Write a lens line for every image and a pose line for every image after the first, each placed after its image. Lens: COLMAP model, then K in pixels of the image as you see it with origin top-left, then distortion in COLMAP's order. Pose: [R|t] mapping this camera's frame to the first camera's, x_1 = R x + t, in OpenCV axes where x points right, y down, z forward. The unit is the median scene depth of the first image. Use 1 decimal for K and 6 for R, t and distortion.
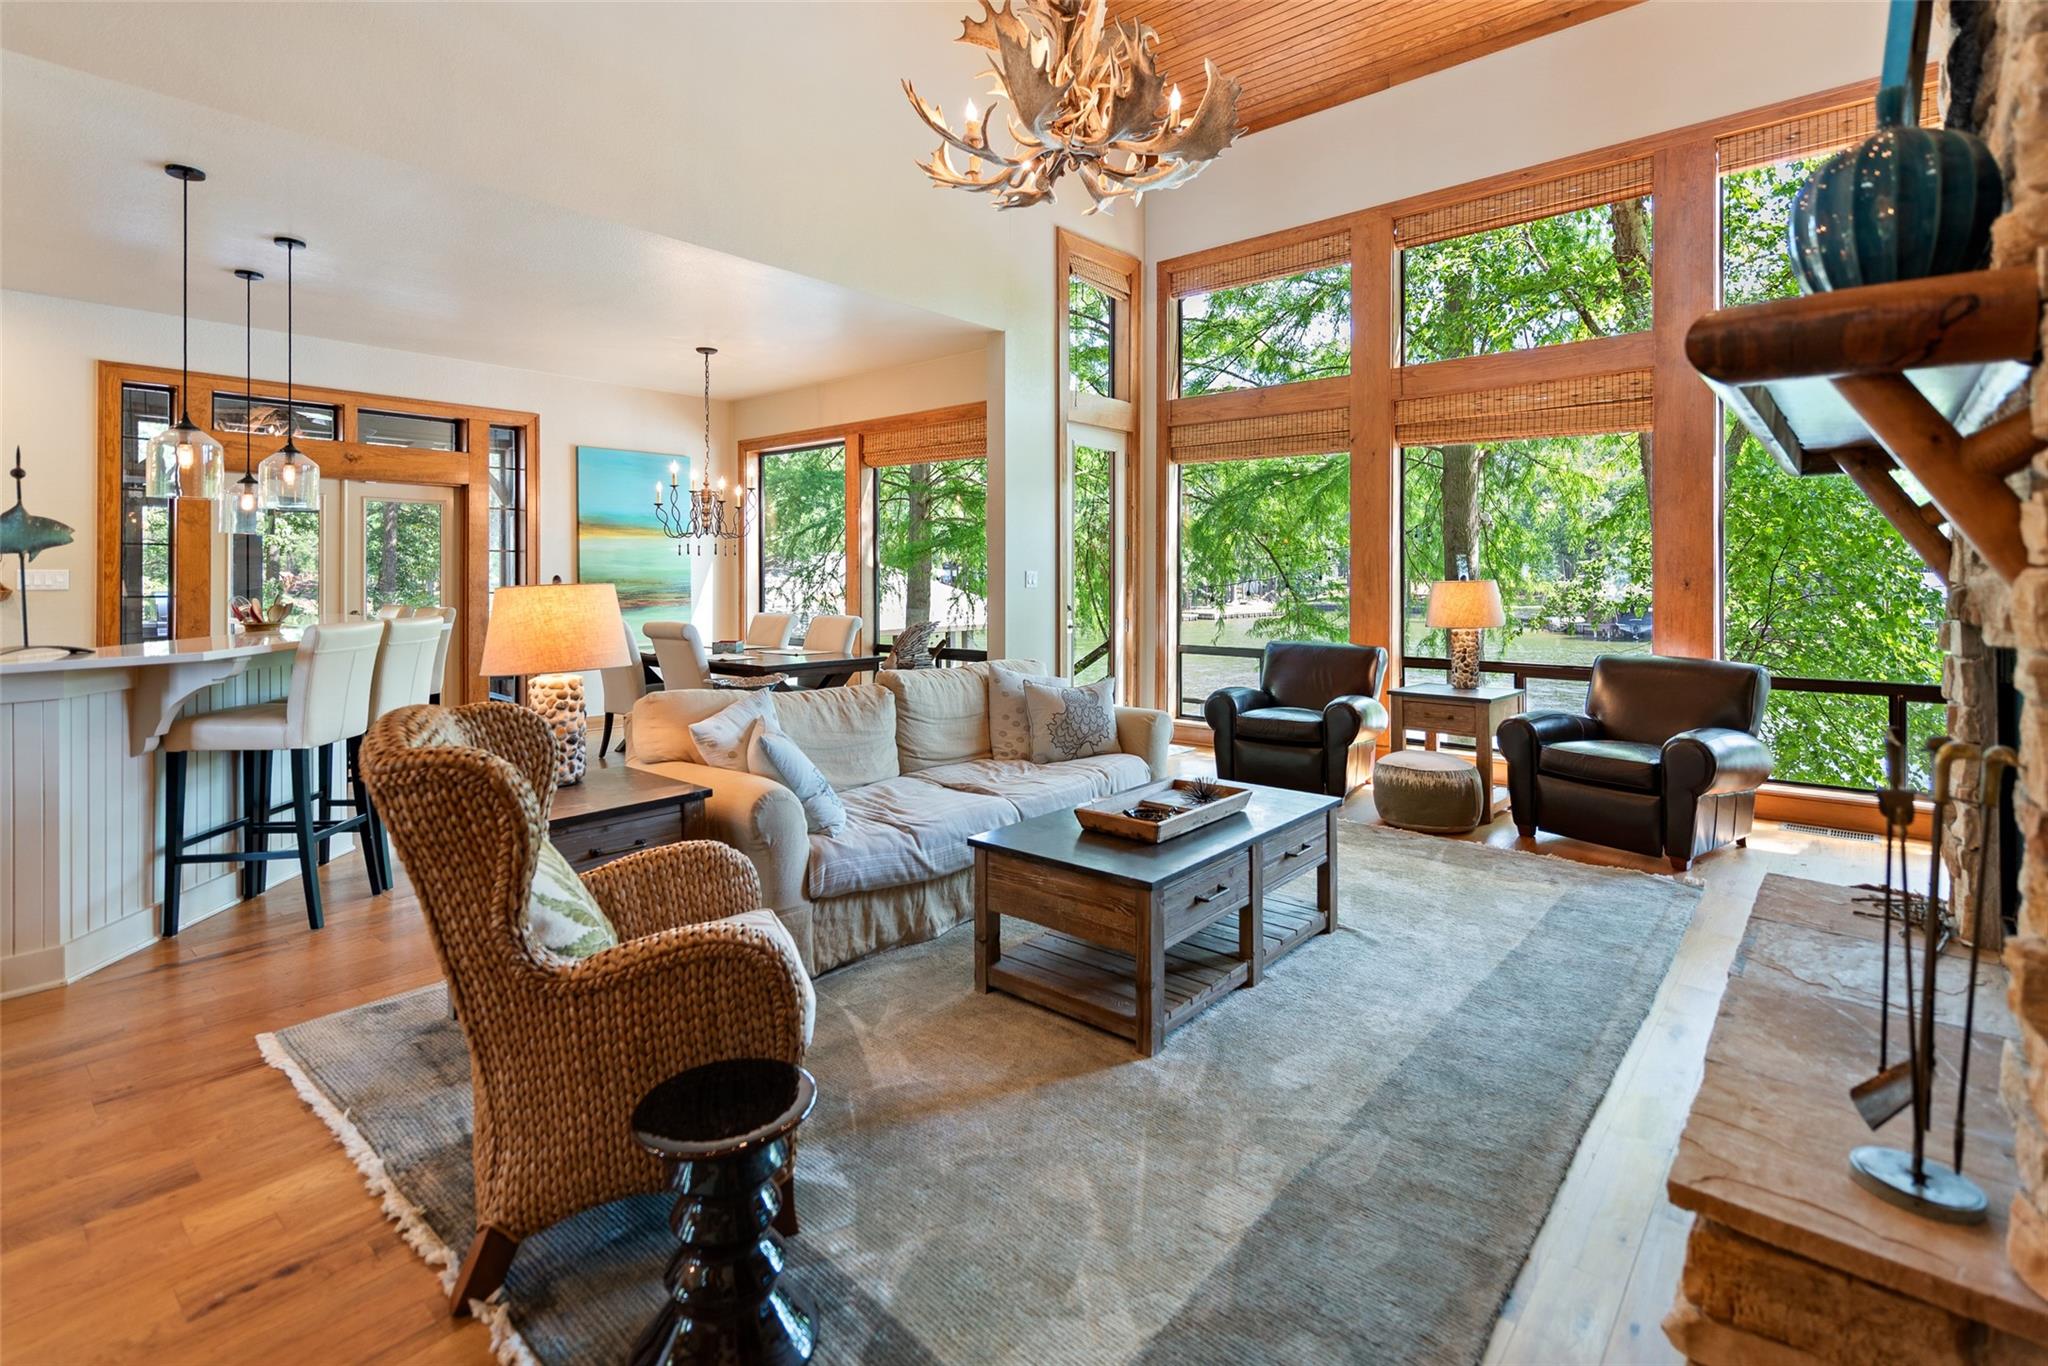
lens RADIAL K [[962.5, 0, 1018.9], [0, 962.5, 574.4], [0, 0, 1]] dist [0.001954, 0.000219]
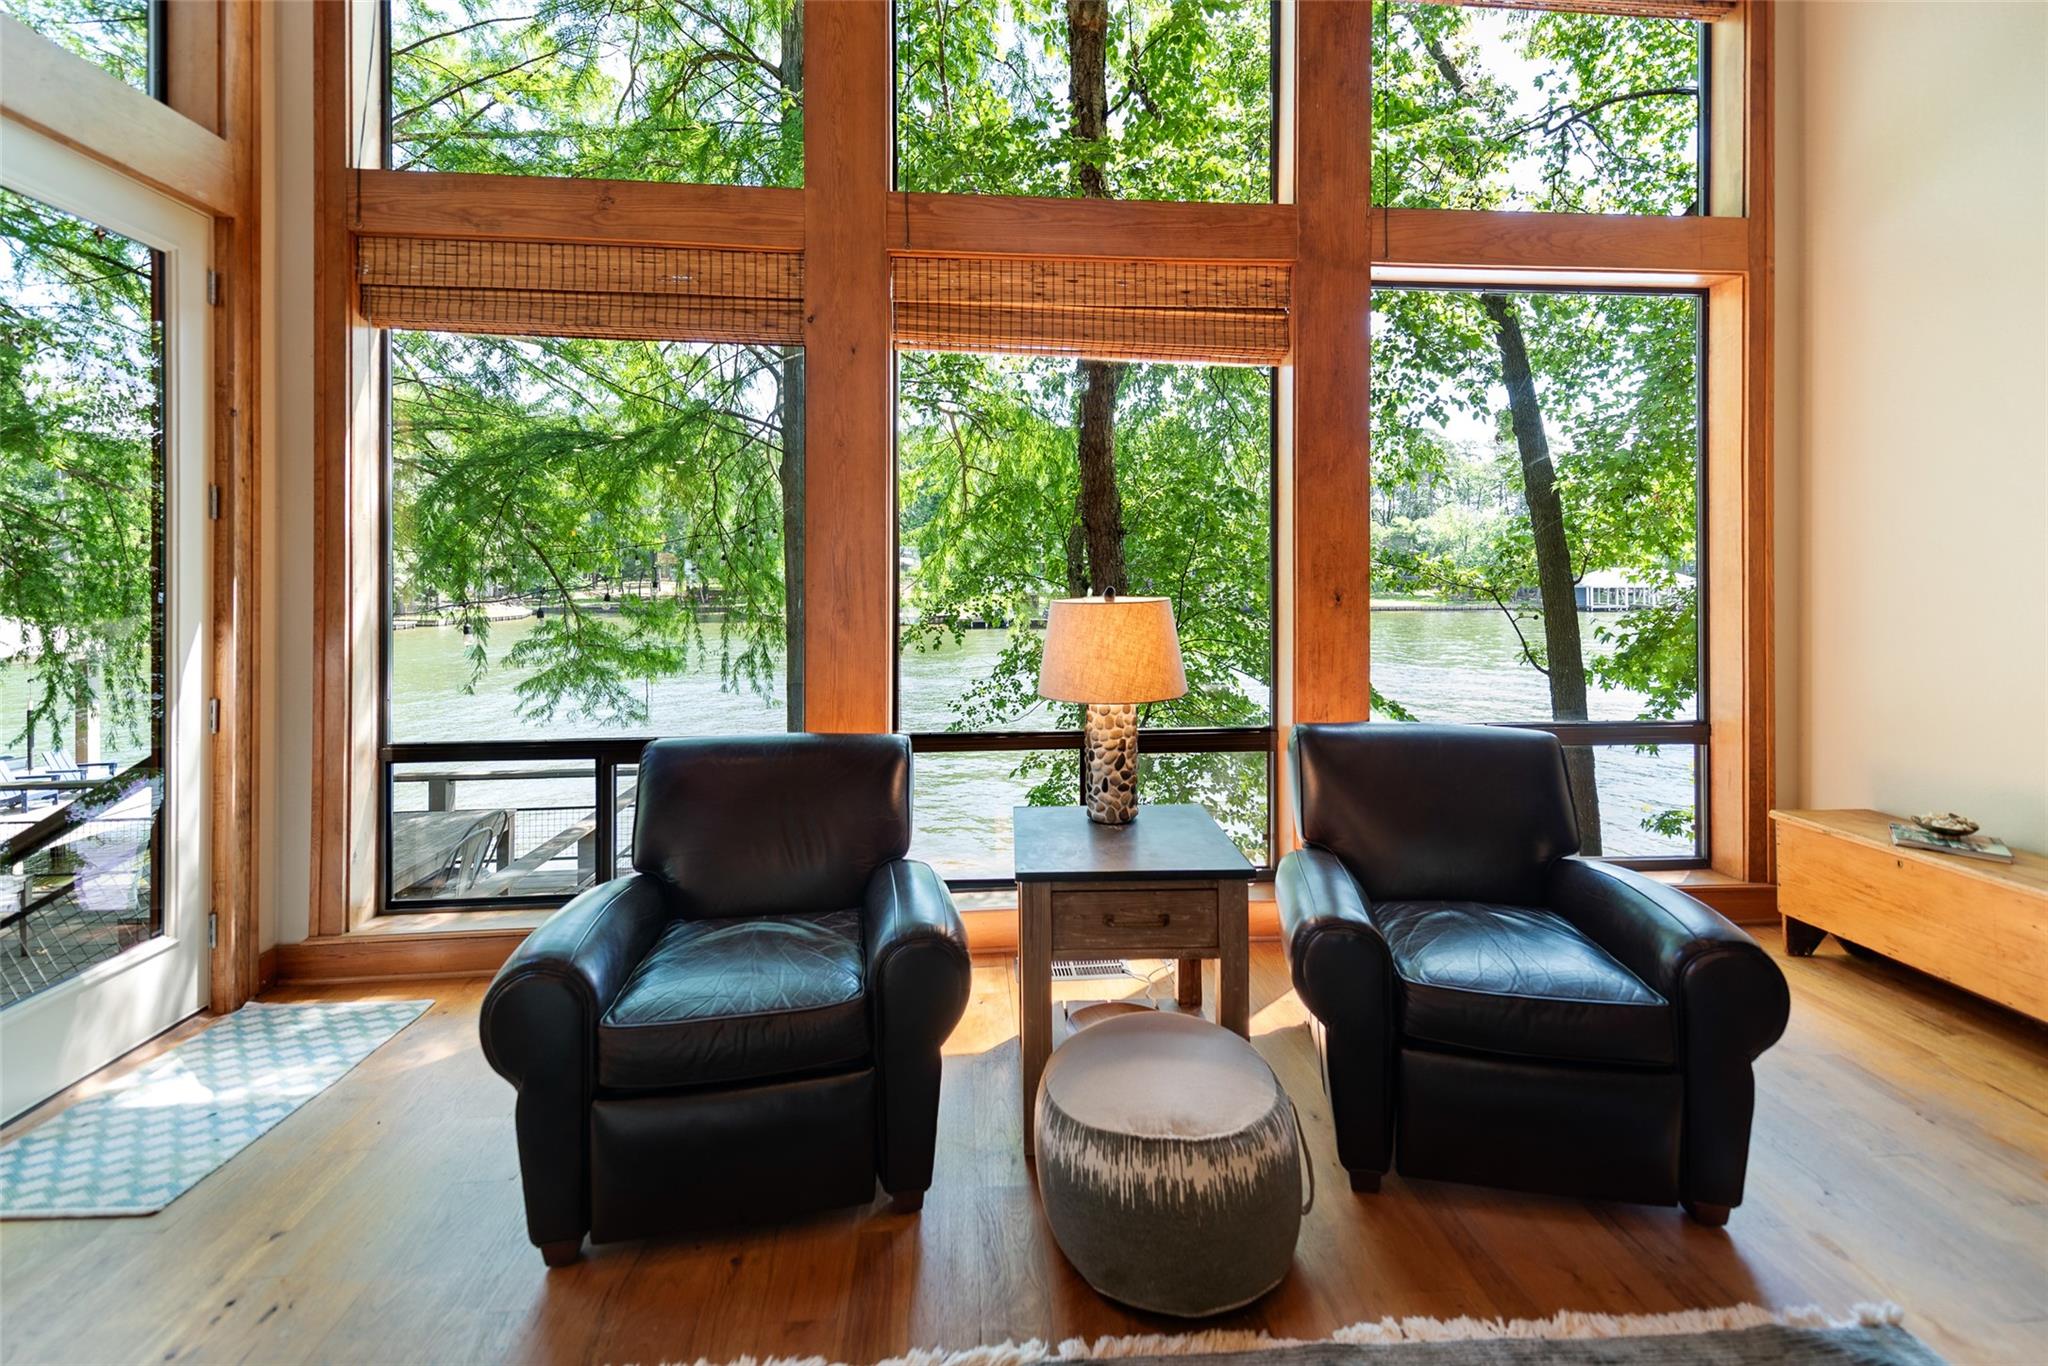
lens RADIAL K [[833.7, 0, 1026.5], [0, 833.7, 576.9], [0, 0, 1]] dist [-0.000075, -0.000223]
pose [[0.685116, 0.000493, 0.728434, 0.092762], [0.001744, 0.999996, -0.002317, -0.002315], [-0.728432, 0.002857, 0.685112, 0.540621]]
